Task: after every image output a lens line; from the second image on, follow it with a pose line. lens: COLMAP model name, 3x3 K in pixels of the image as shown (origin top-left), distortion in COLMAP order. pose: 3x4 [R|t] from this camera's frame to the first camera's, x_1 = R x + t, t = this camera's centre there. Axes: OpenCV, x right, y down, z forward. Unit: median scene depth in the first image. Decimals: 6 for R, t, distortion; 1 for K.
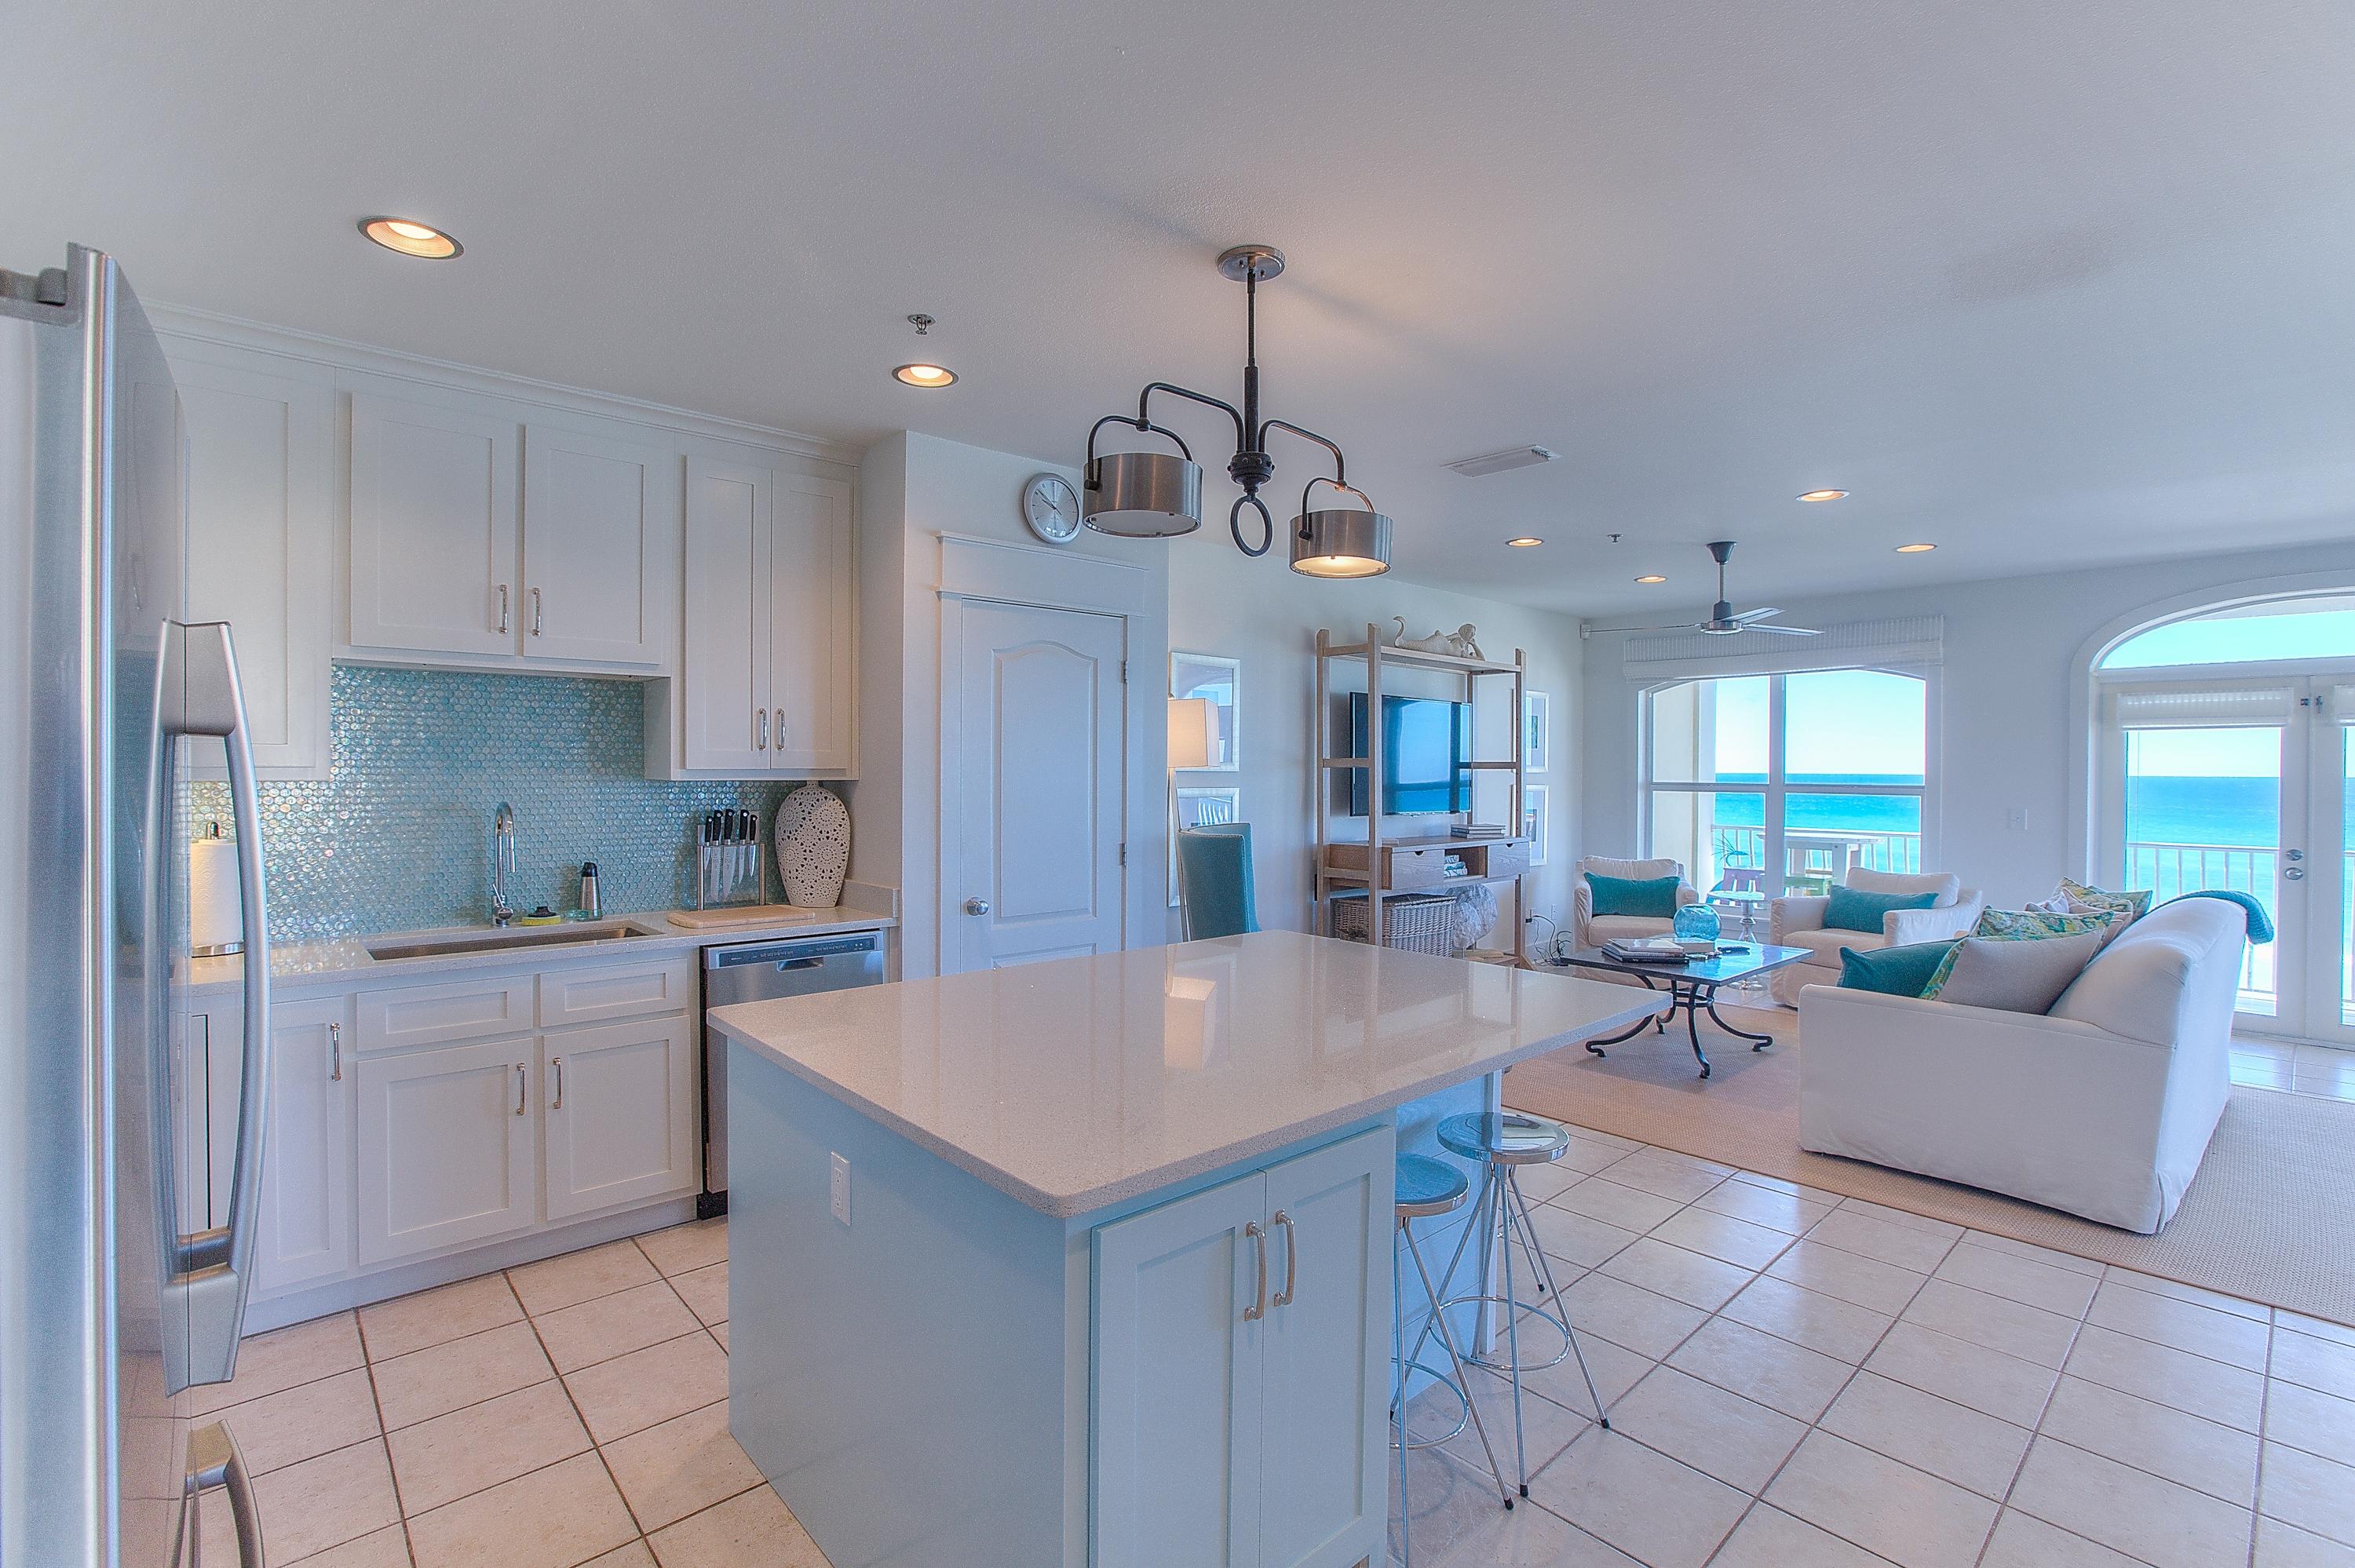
lens RADIAL K [[1079.4, 0, 1163.5], [0, 1079.4, 769.1], [0, 0, 1]] dist [-0.045306, 0.018017]
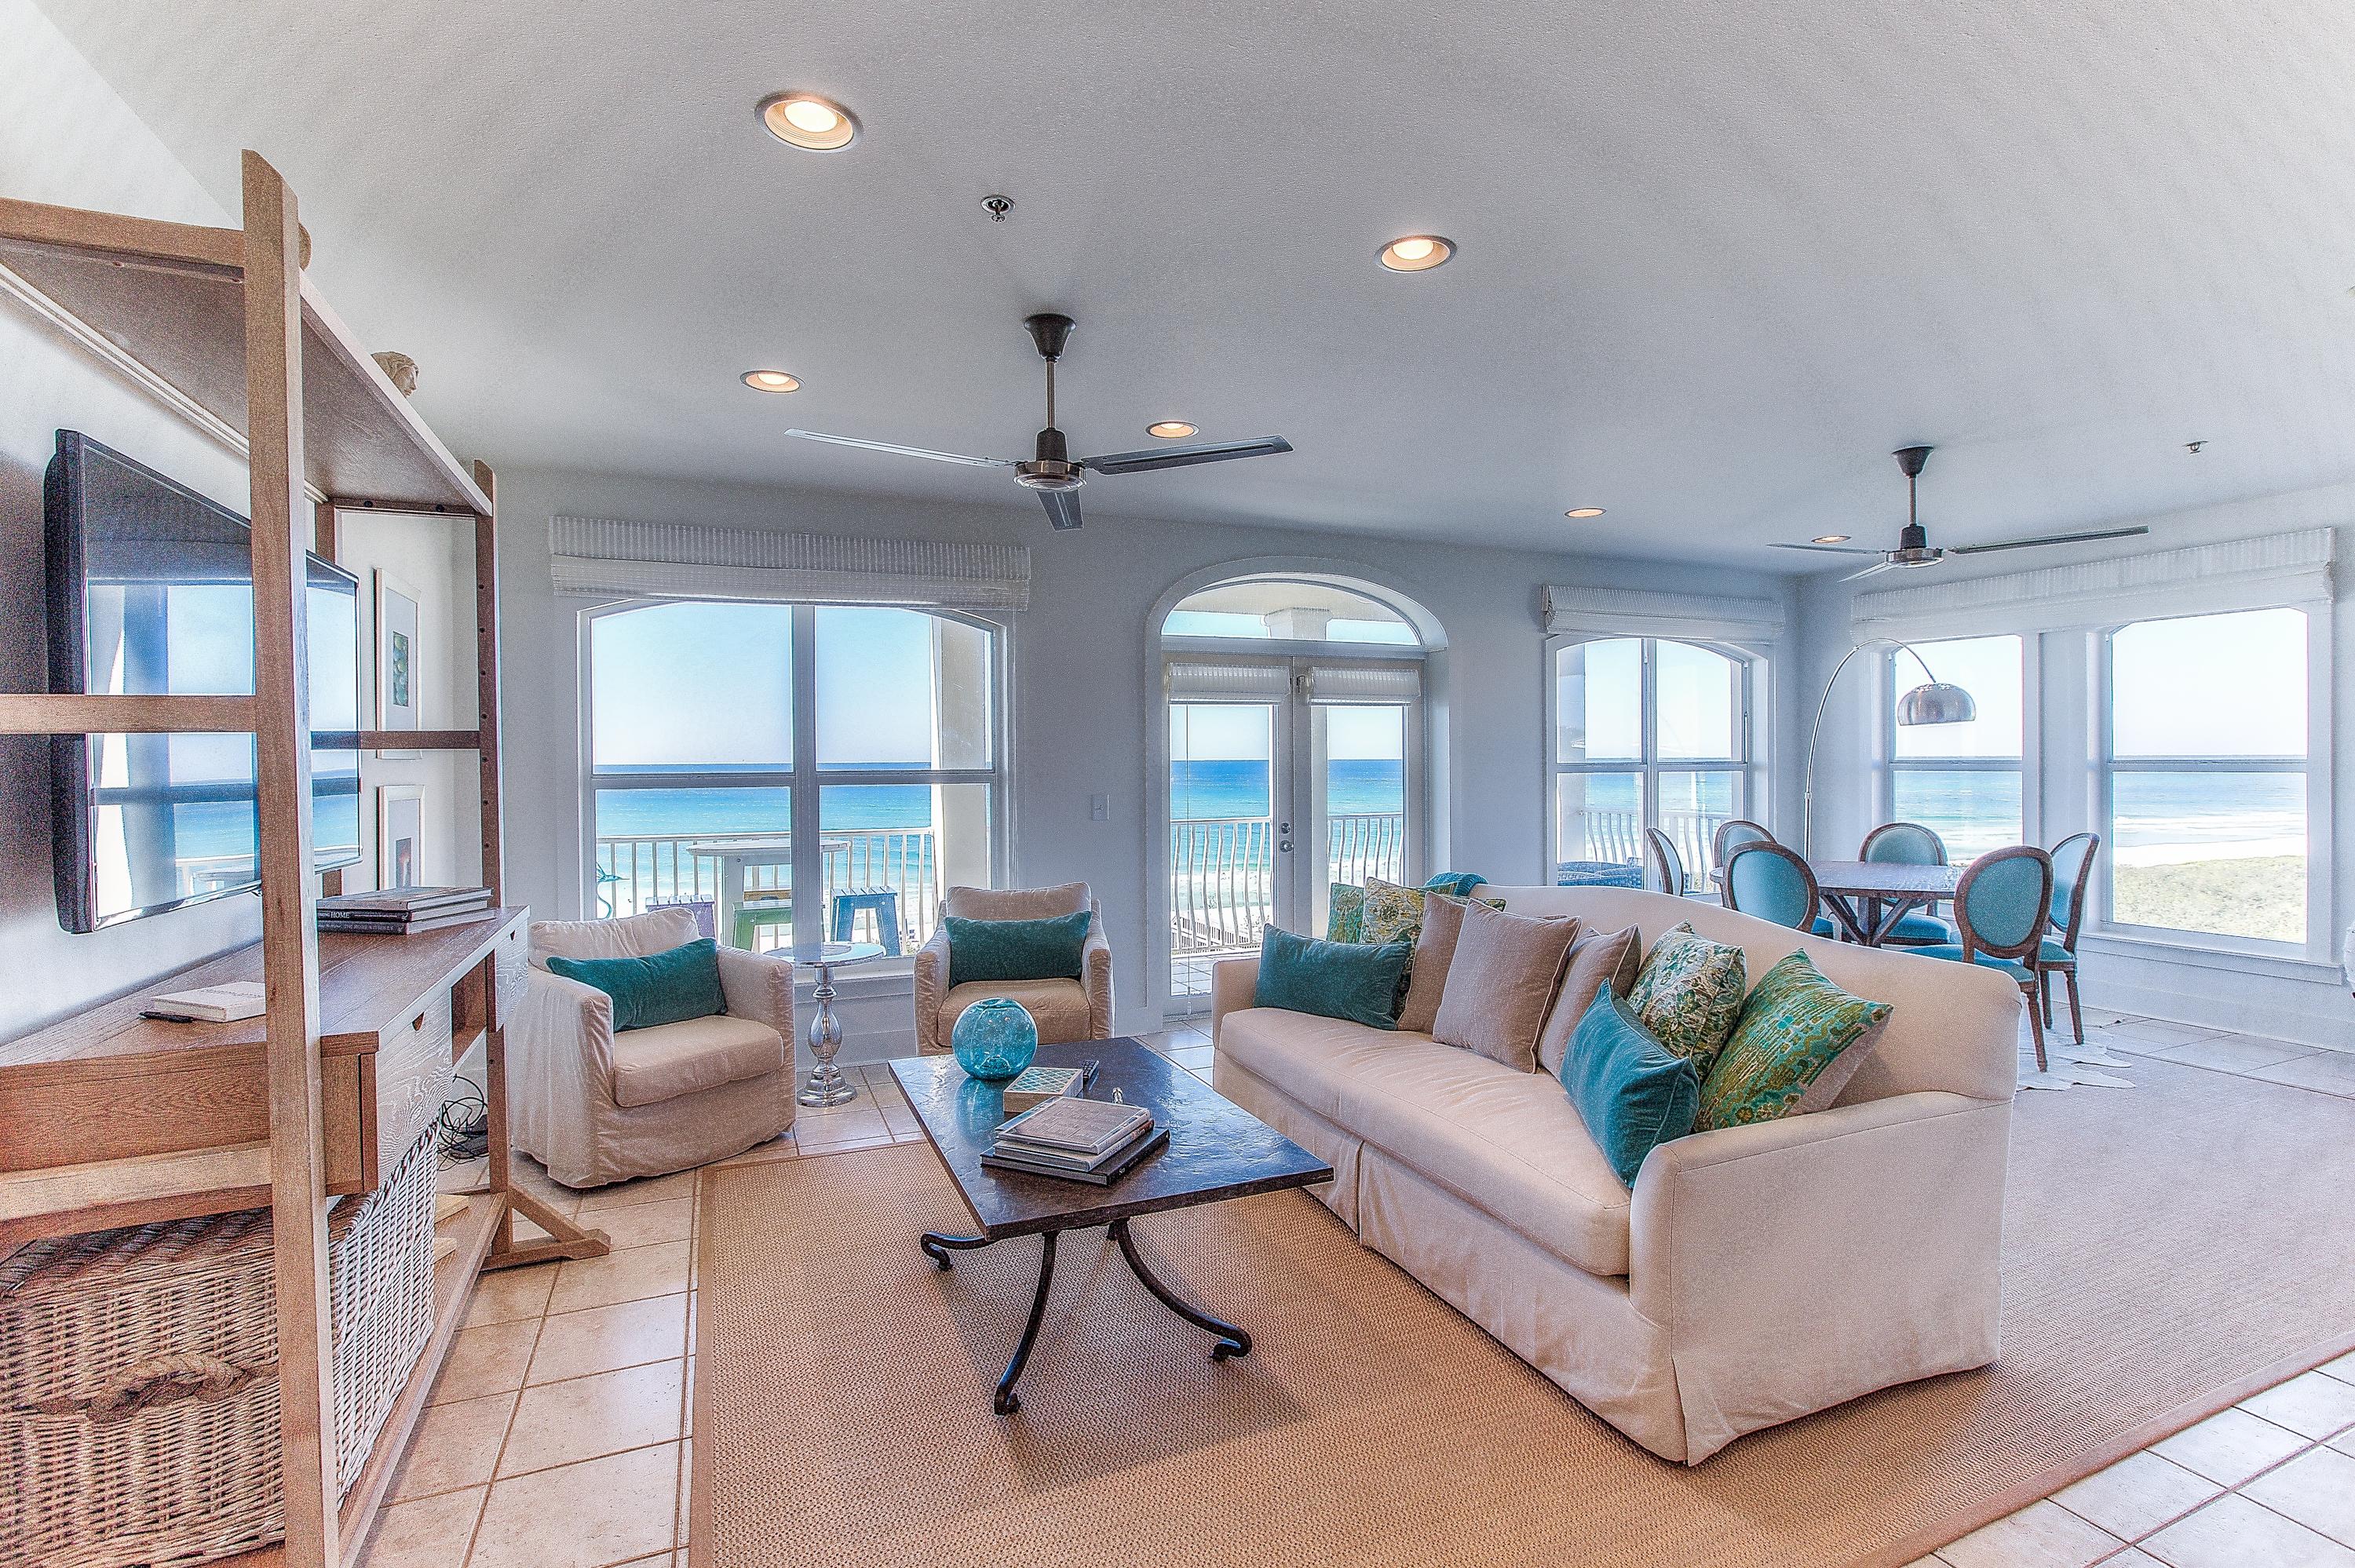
lens RADIAL K [[1079.4, 0, 1163.5], [0, 1079.4, 769.1], [0, 0, 1]] dist [-0.045306, 0.018017]
pose [[0.329460, -0.017257, 0.944012, 0.027289], [0.010984, 0.999835, 0.014443, 0.005815], [-0.944106, 0.005611, 0.329595, 0.696360]]
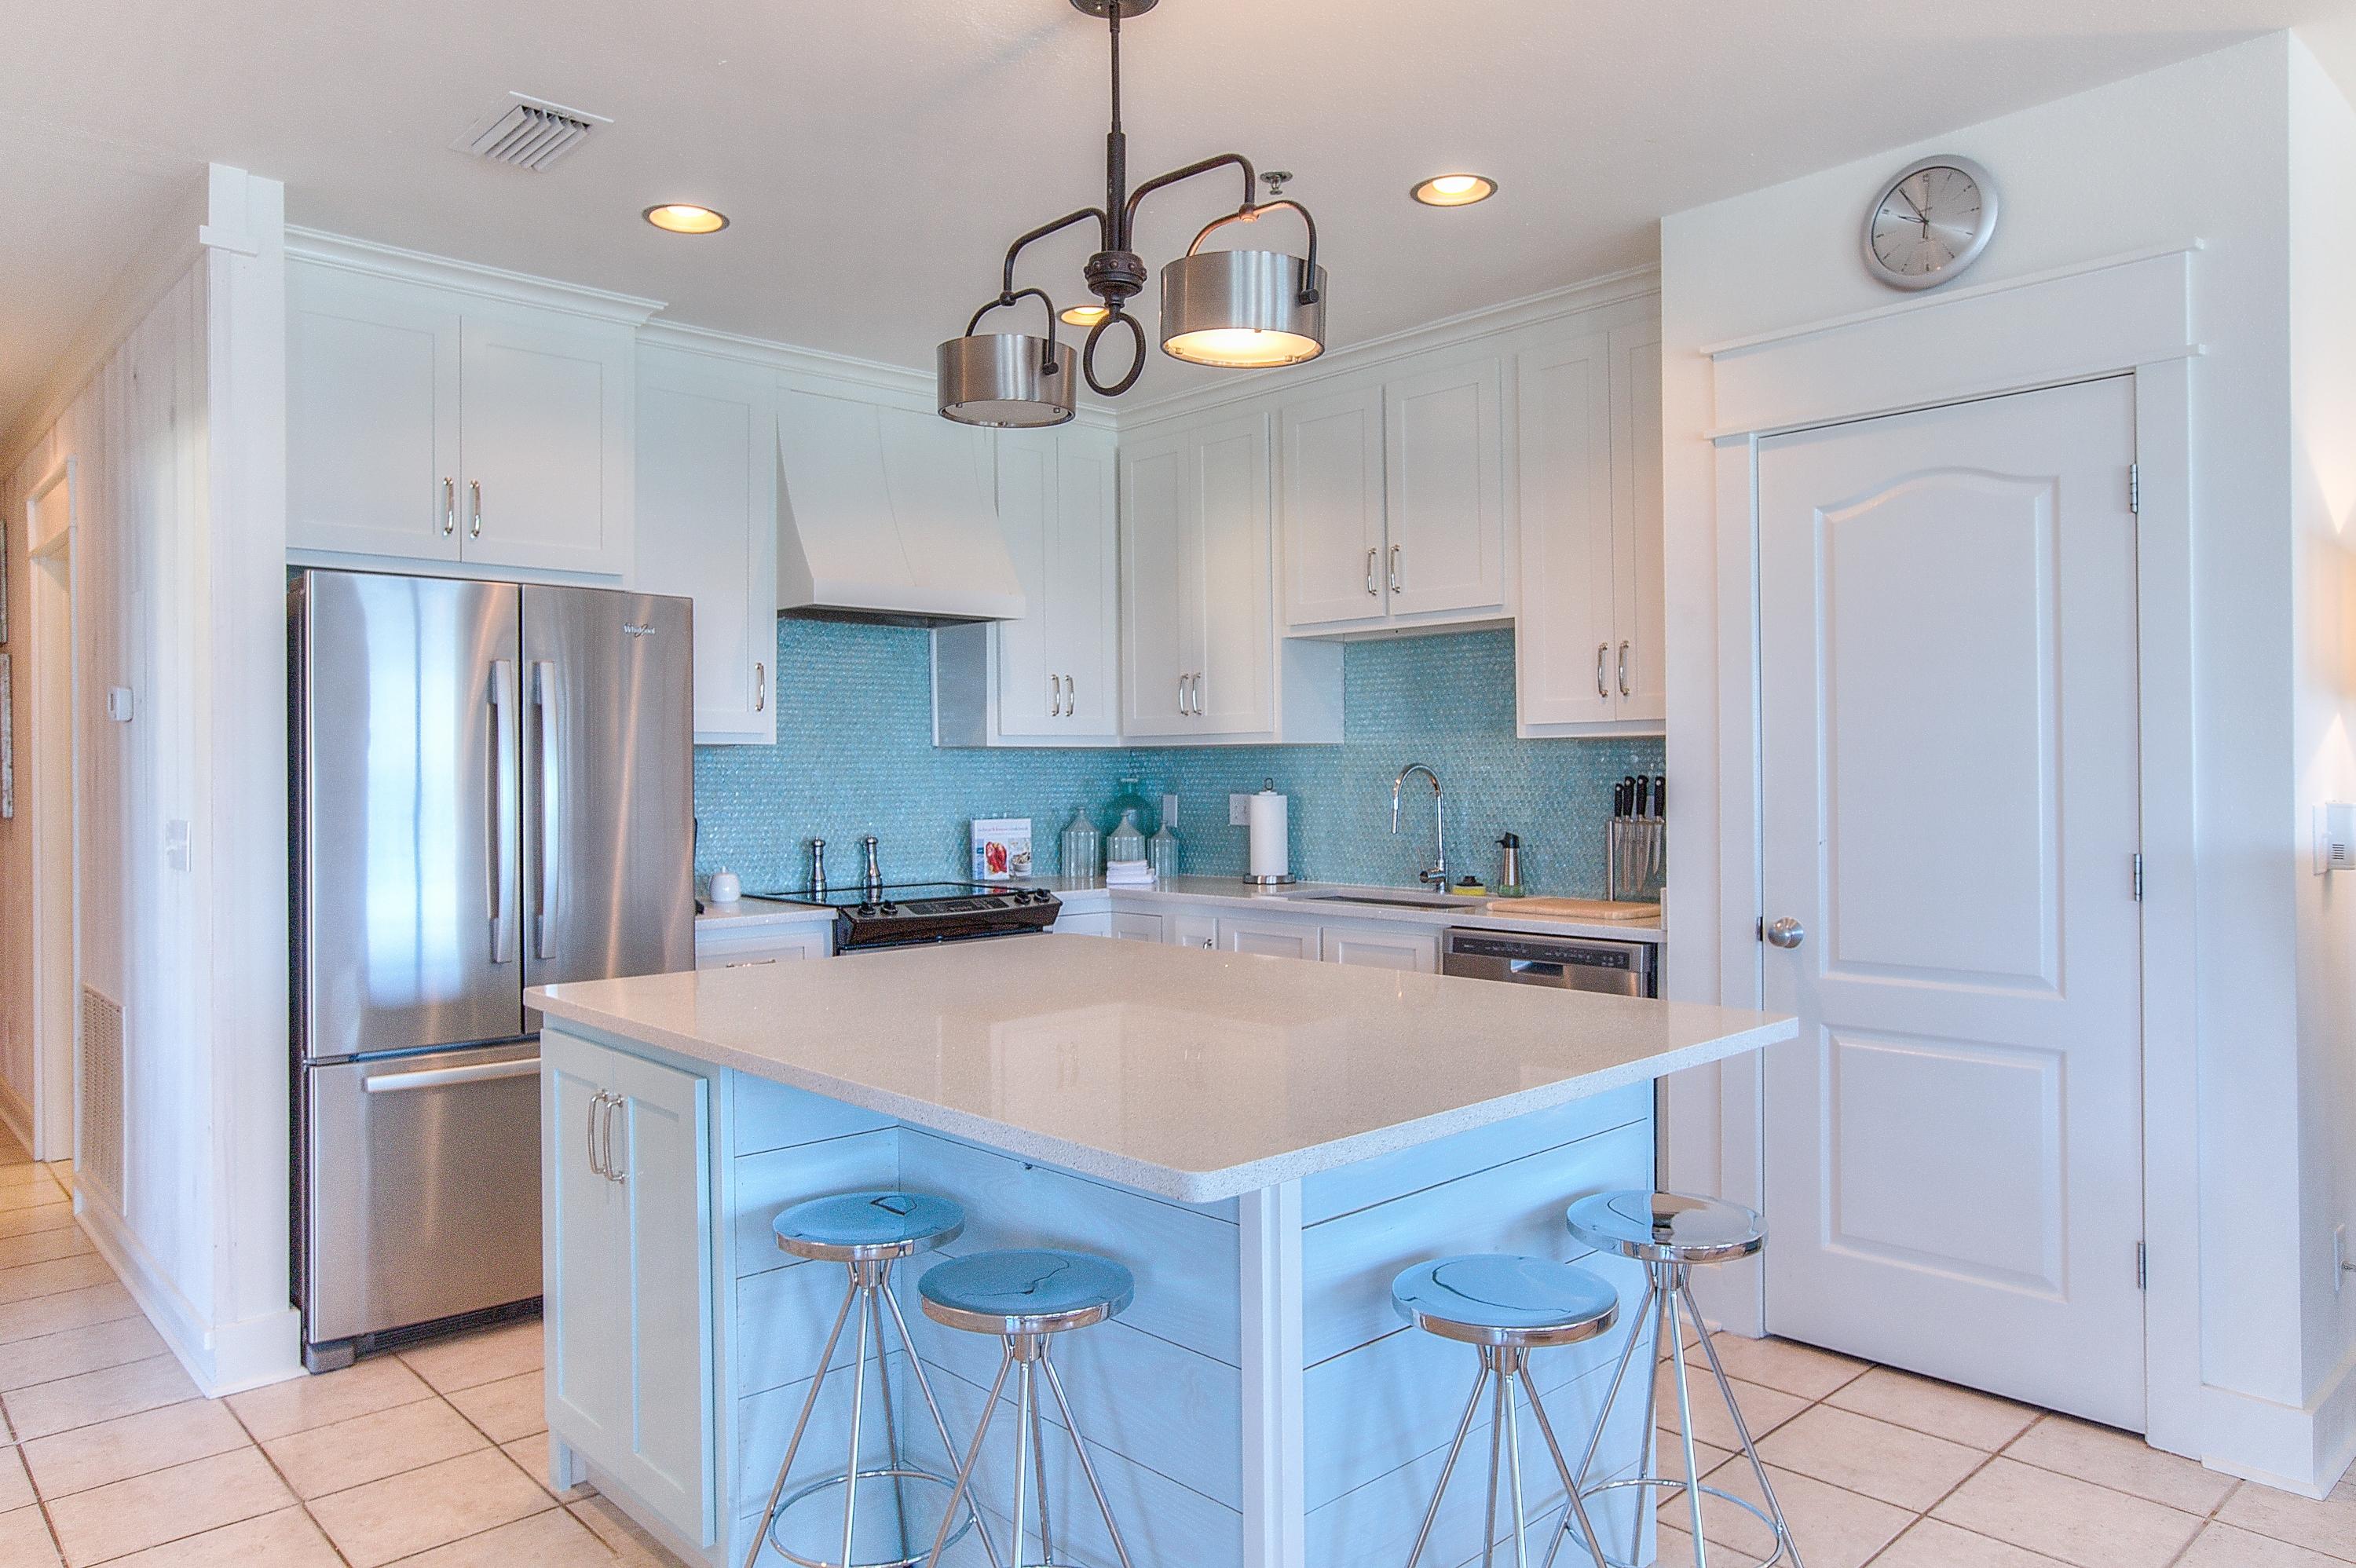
lens RADIAL K [[1542.0, 0, 1177.1], [0, 1542.0, 764.9], [0, 0, 1]] dist [-0.043129, 0.050682]
pose [[0.015494, -0.010961, -0.999820, 0.440331], [0.004737, 0.999929, -0.010889, 0.025463], [0.999869, -0.004568, 0.015545, 0.409401]]
